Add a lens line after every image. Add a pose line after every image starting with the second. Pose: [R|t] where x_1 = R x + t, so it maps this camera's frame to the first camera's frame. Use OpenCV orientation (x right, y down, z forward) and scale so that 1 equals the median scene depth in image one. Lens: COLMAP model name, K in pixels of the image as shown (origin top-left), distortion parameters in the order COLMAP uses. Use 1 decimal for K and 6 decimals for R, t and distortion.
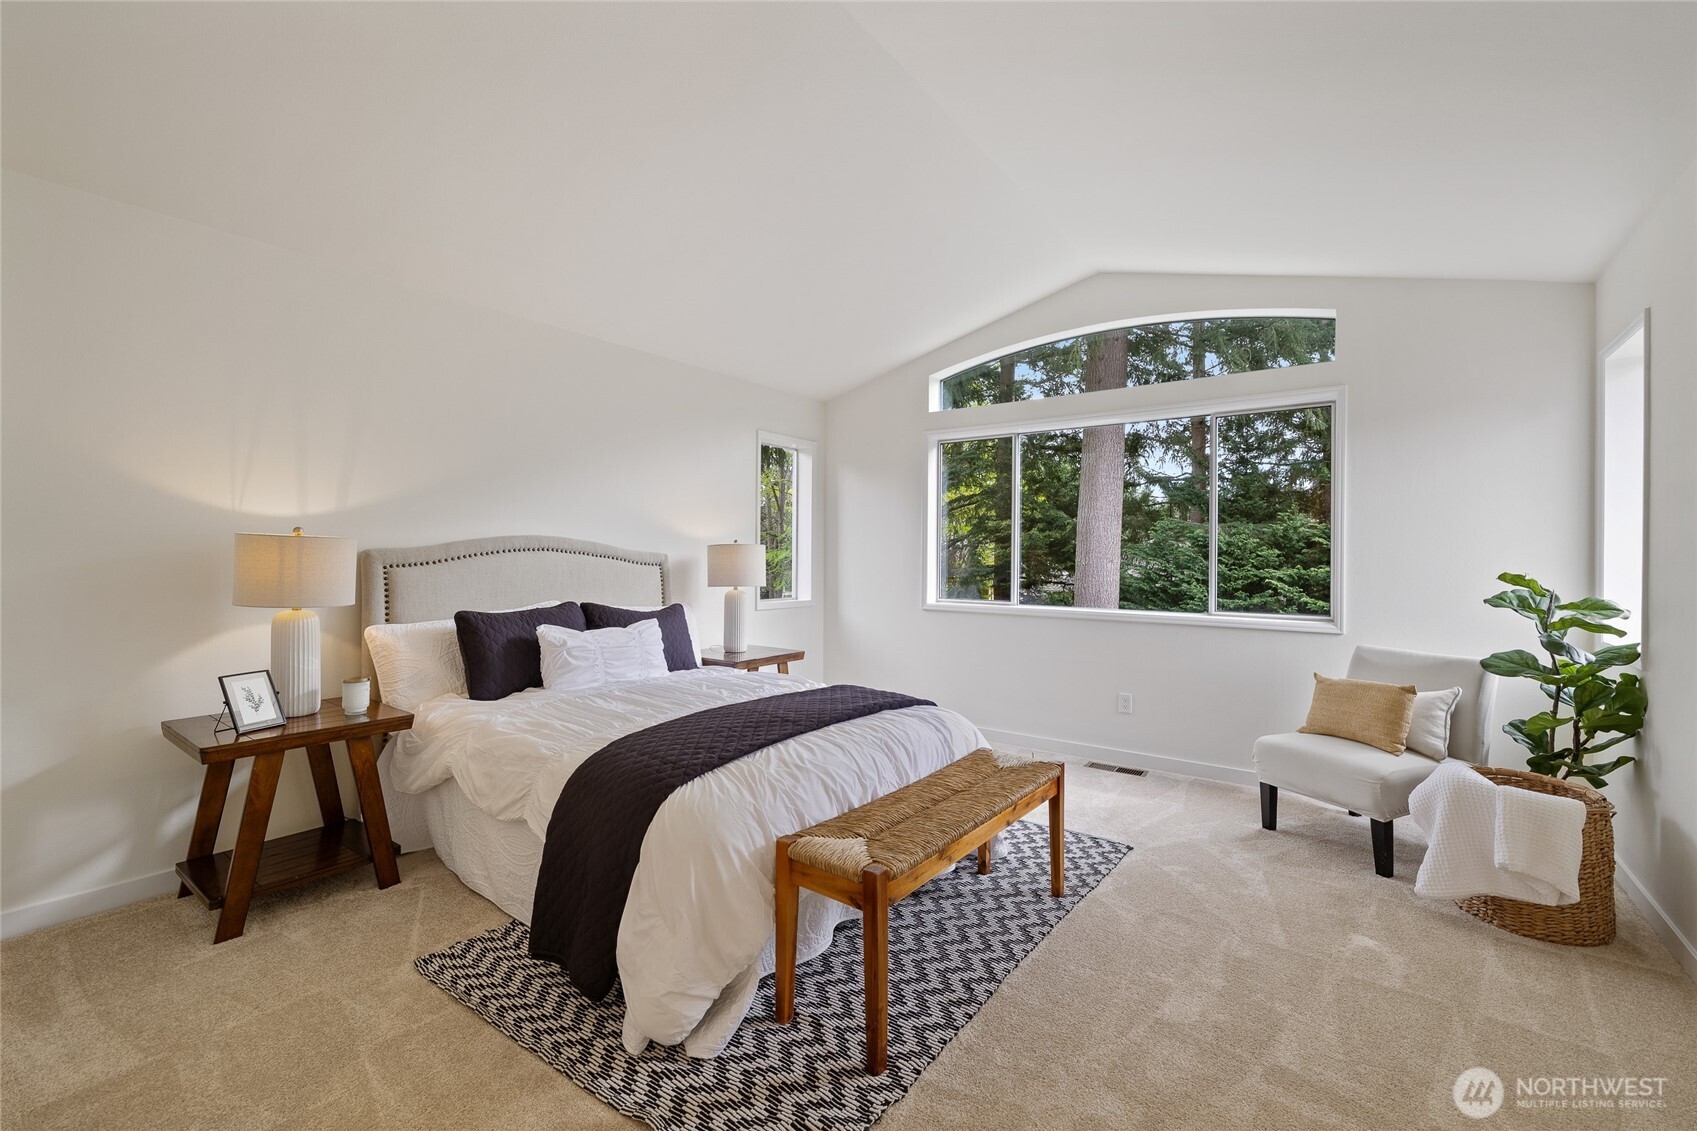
lens RADIAL K [[713.9, 0, 851.5], [0, 713.9, 560.2], [0, 0, 1]] dist [-0.002477, -0.000097]
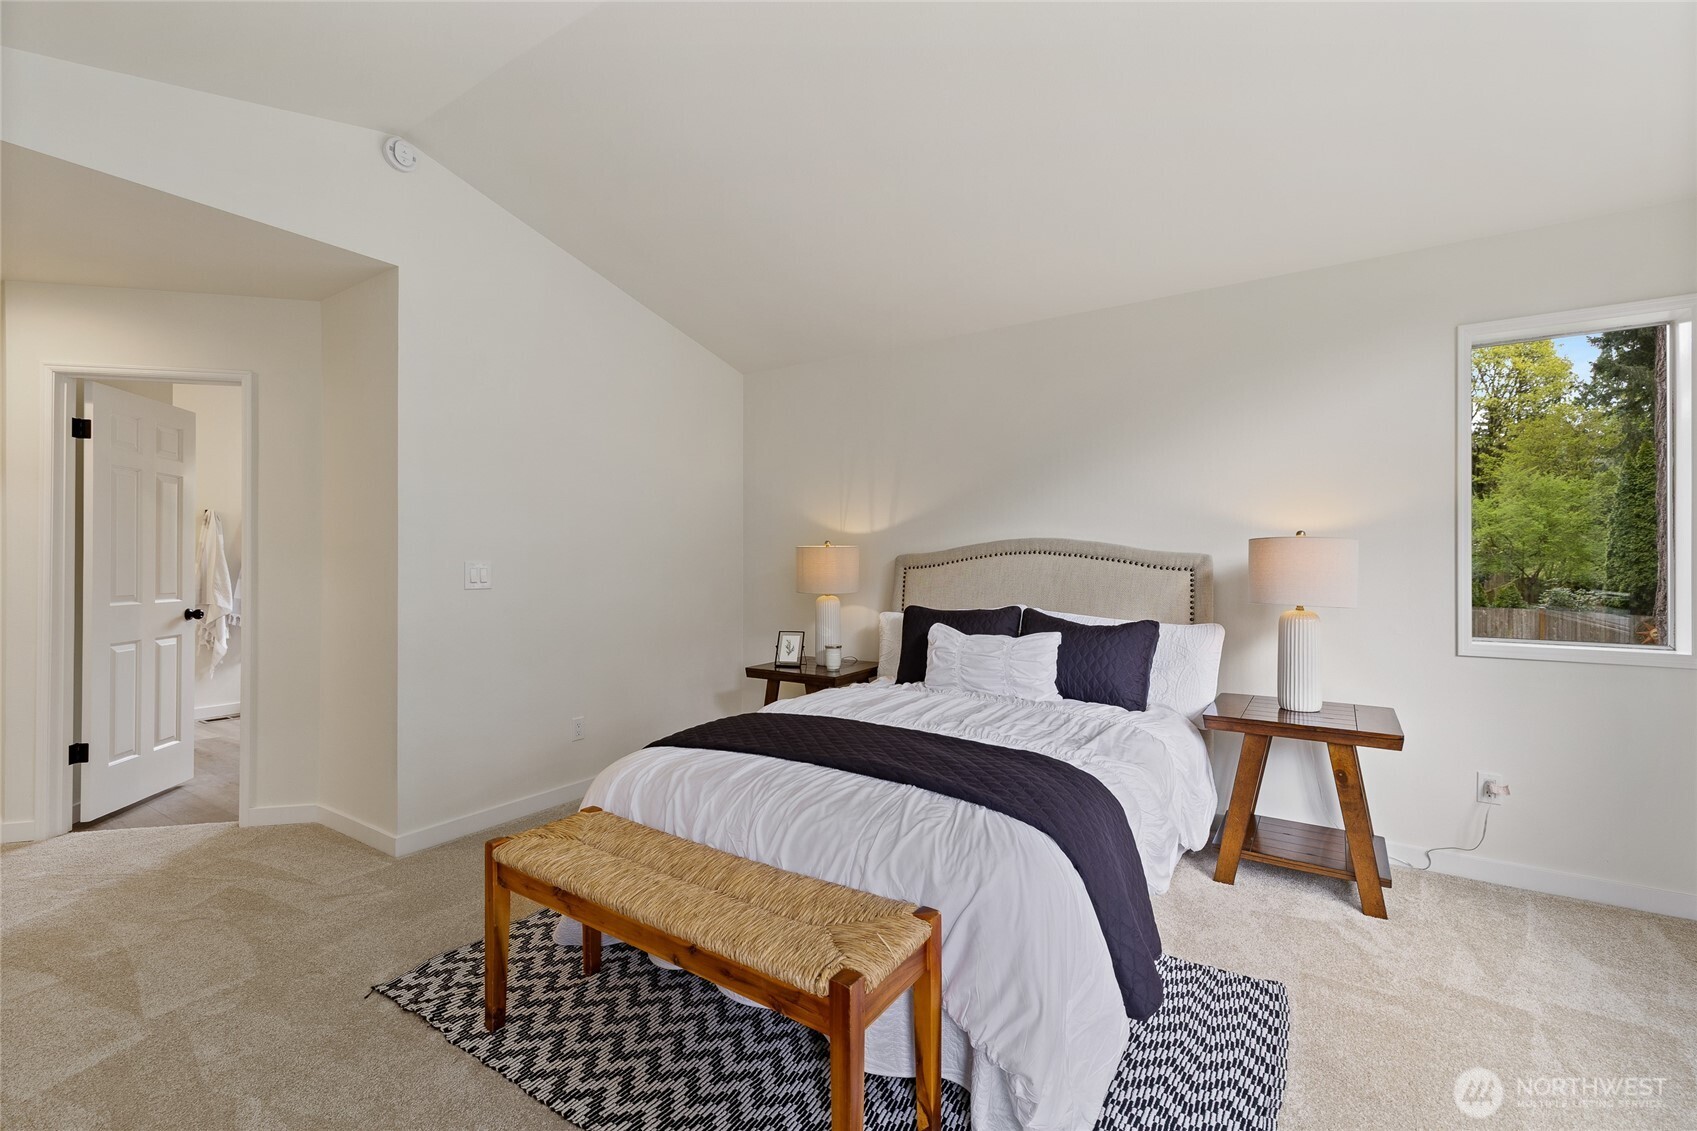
lens RADIAL K [[713.9, 0, 848.2], [0, 713.9, 565.9], [0, 0, 1]] dist [-0.002477, -0.000097]
pose [[0.063722, 0.008931, -0.997928, 0.650664], [0.000915, 0.999959, 0.009007, -0.006567], [0.997967, -0.001487, 0.063711, 0.822175]]
